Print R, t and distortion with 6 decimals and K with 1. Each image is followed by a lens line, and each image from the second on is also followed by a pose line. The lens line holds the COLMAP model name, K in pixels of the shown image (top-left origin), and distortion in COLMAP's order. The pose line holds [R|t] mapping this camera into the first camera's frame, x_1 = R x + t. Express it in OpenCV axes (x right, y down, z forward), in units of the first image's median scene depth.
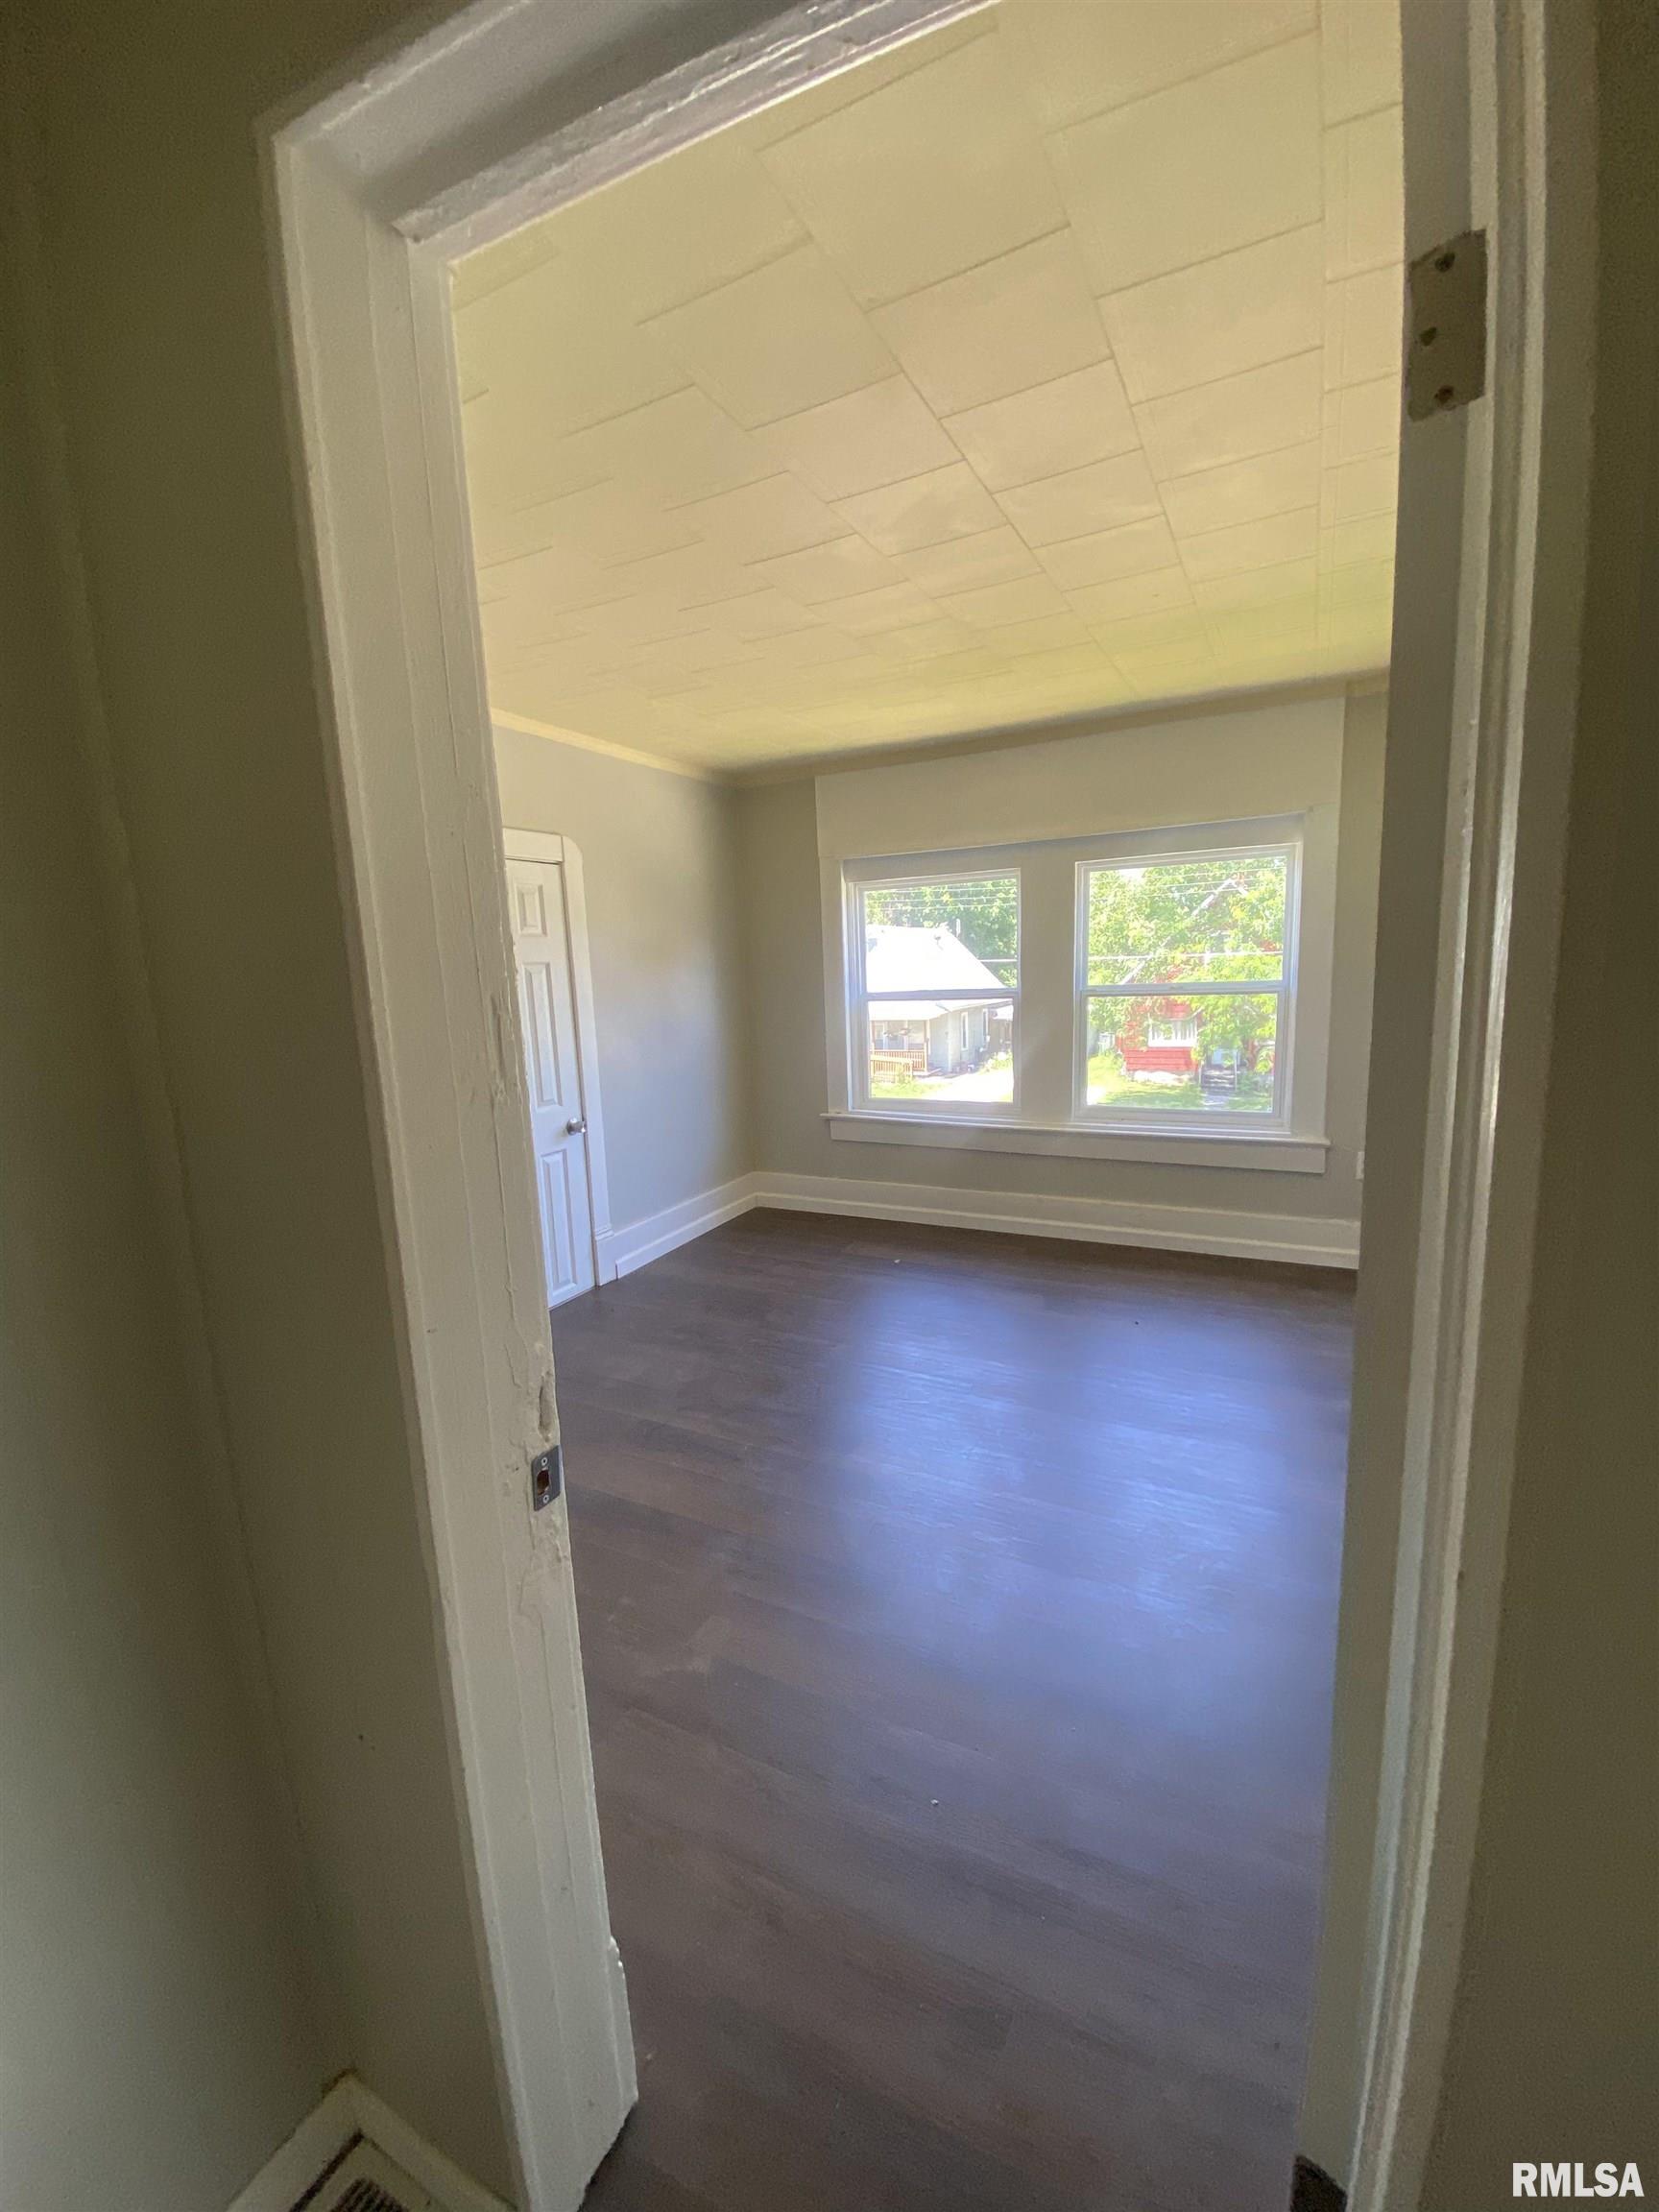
lens RADIAL K [[924.1, 0, 826.4], [0, 924.1, 1103.3], [0, 0, 1]] dist [-0.001309, 0.000000]
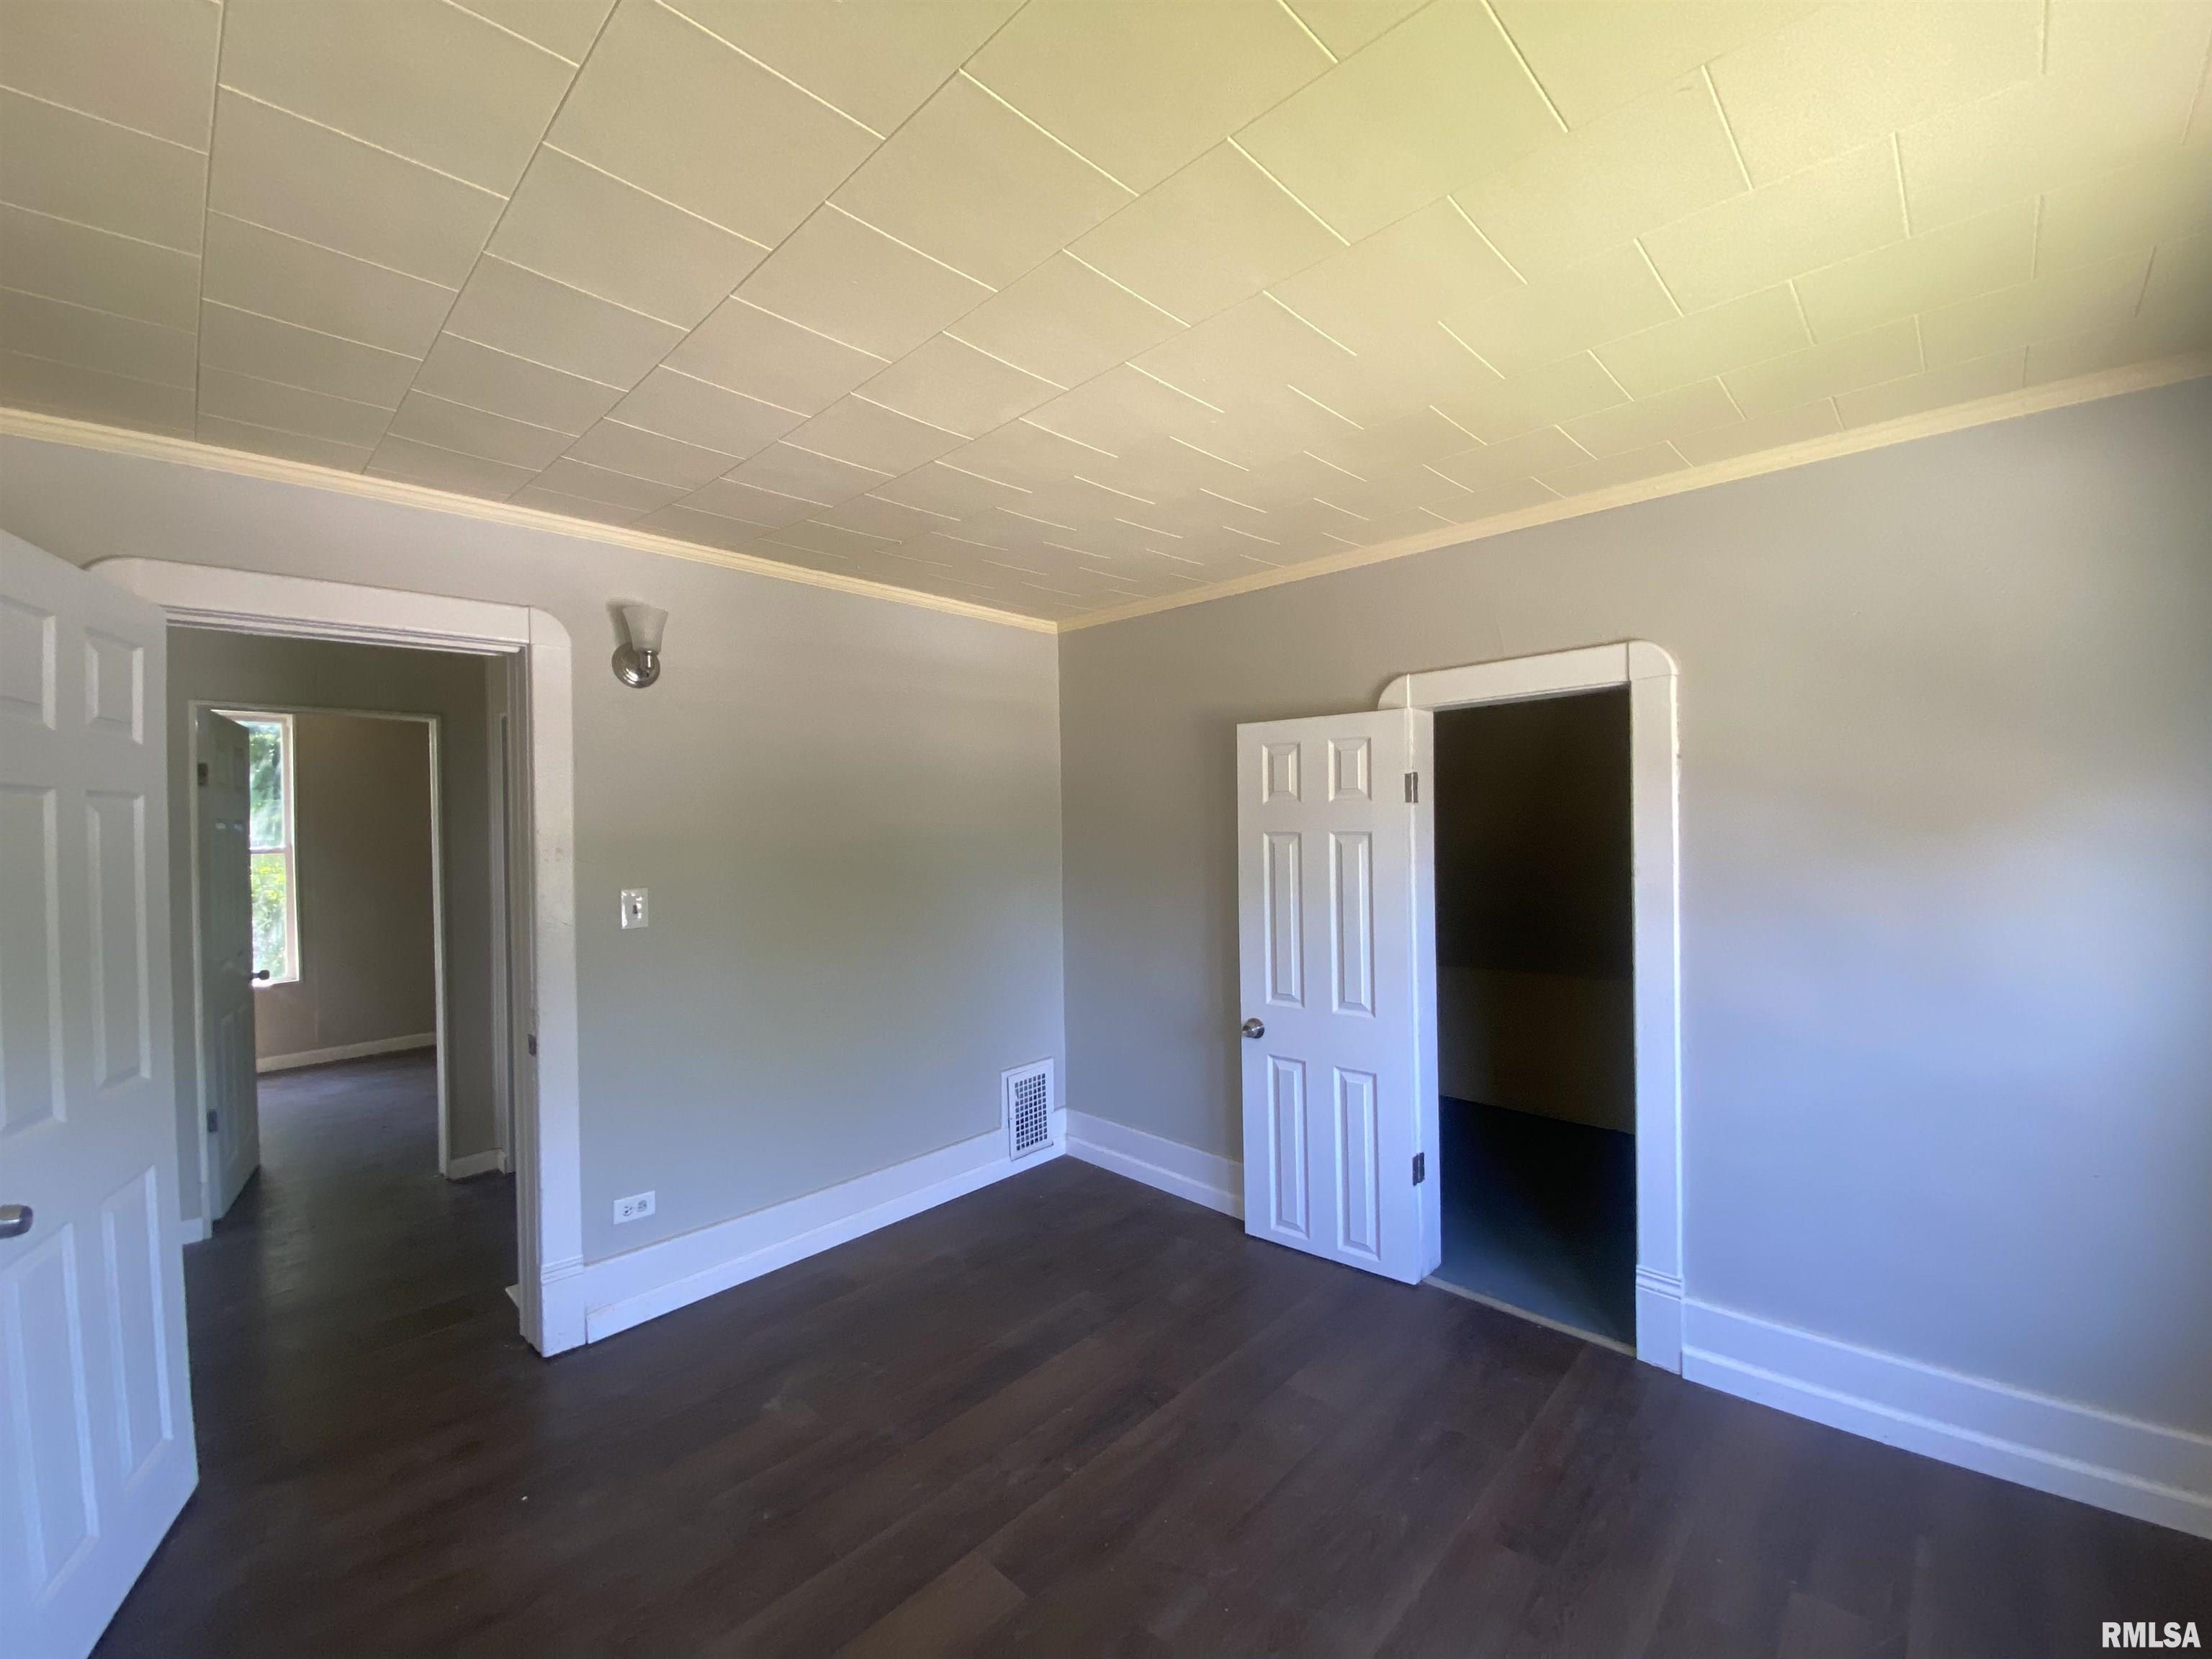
lens RADIAL K [[924.1, 0, 1095.3], [0, 924.1, 841.9], [0, 0, 1]] dist [-0.001309, 0.000000]
pose [[-0.309459, 0.055779, -0.949275, 0.501624], [-0.115335, 0.988706, 0.095695, -0.182881], [0.943892, 0.139099, -0.299531, 0.963929]]
